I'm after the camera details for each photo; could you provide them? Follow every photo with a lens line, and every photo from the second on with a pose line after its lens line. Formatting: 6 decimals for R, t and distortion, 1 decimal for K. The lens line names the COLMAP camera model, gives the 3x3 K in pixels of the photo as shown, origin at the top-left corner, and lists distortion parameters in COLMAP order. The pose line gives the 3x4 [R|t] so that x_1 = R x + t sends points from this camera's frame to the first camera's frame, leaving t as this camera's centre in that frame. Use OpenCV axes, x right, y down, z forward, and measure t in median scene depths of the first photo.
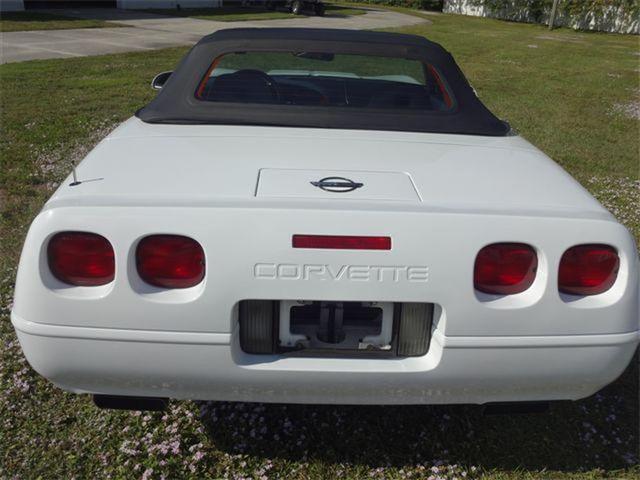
lens RADIAL K [[571.5, 0, 319.8], [0, 571.5, 240.3], [0, 0, 1]] dist [-0.005692, 0.012491]
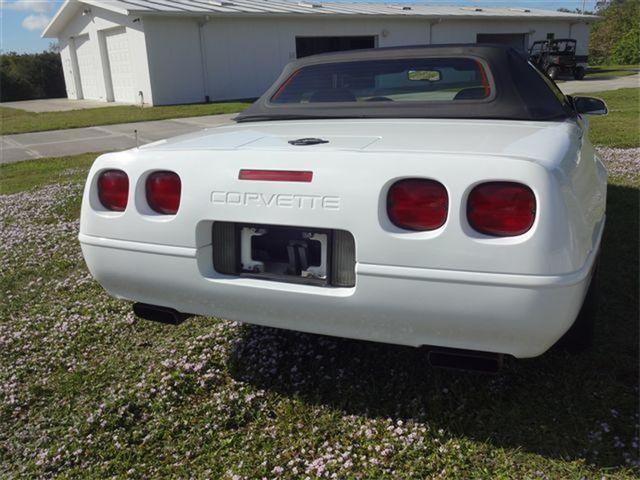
lens RADIAL K [[571.5, 0, 322.2], [0, 571.5, 239.9], [0, 0, 1]] dist [-0.005692, 0.012491]
pose [[0.903616, 0.039688, -0.426501, 0.600600], [-0.092807, 0.990187, -0.104485, 0.235490], [0.418169, 0.133997, 0.898432, -0.027419]]
